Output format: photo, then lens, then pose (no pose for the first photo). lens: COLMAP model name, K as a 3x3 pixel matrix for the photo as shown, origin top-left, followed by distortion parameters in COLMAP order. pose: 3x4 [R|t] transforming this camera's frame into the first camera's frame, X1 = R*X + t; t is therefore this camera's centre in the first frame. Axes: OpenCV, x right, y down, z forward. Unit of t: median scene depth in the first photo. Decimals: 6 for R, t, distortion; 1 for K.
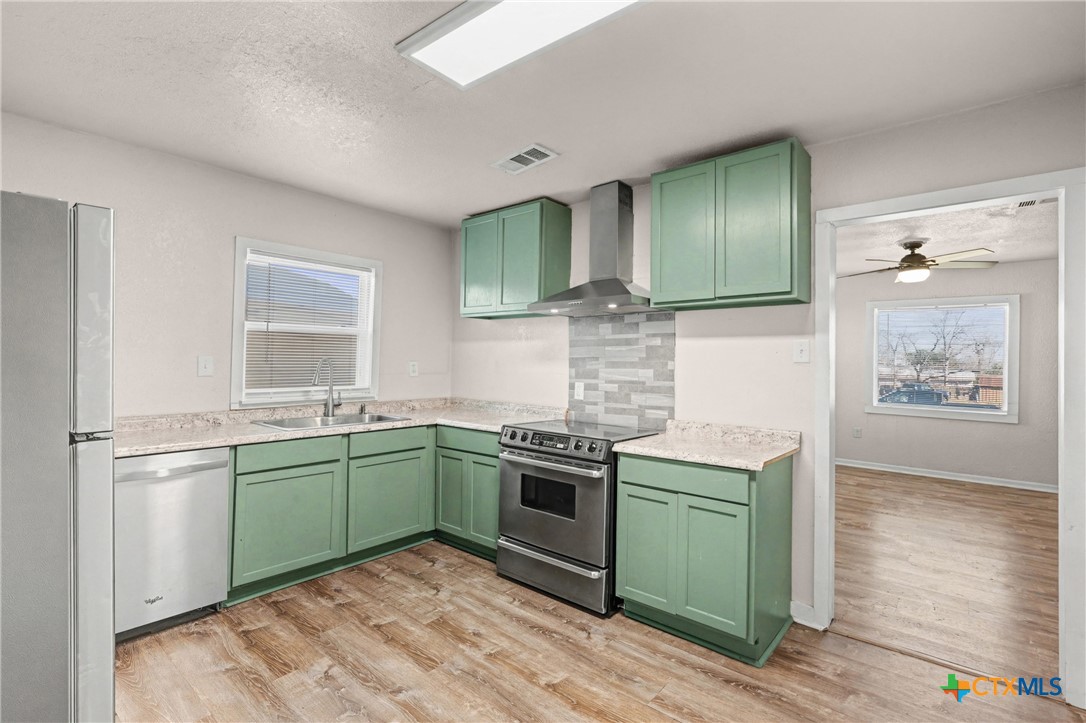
lens RADIAL K [[511.0, 0, 542.8], [0, 511.0, 363.8], [0, 0, 1]] dist [-0.001313, -0.000280]
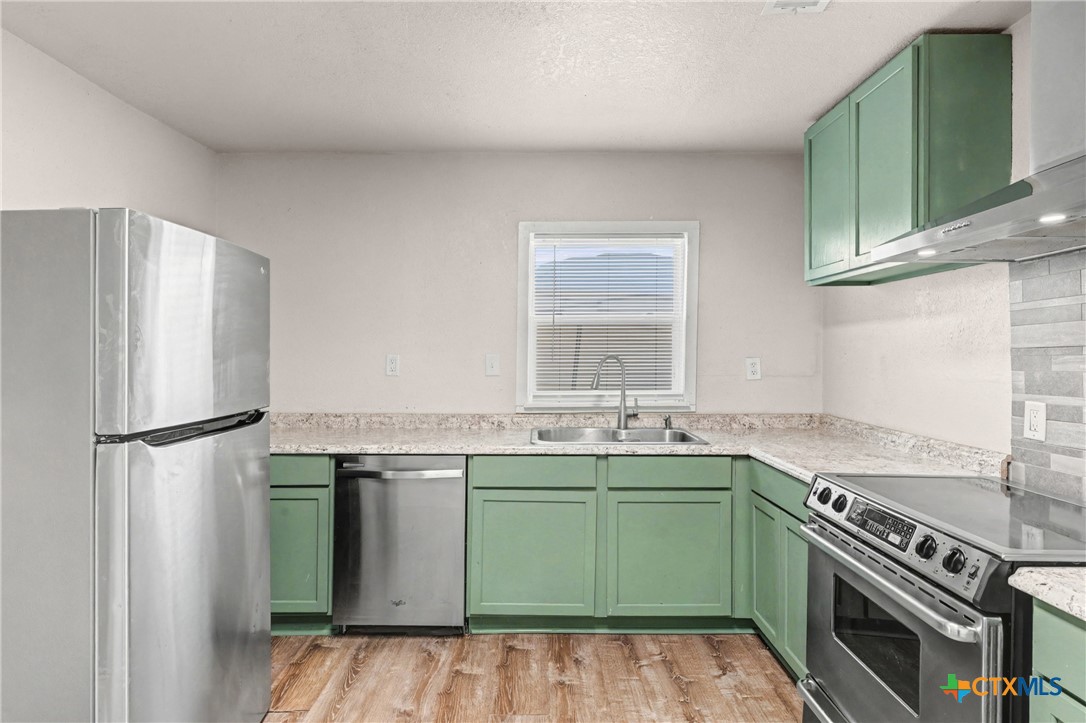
lens RADIAL K [[577.6, 0, 542.0], [0, 577.6, 351.7], [0, 0, 1]] dist [-0.002255, 0.001434]
pose [[0.639641, -0.015838, -0.768511, 0.198162], [0.004501, 0.999848, -0.016860, -0.001553], [0.768661, 0.007325, 0.639615, 0.351137]]
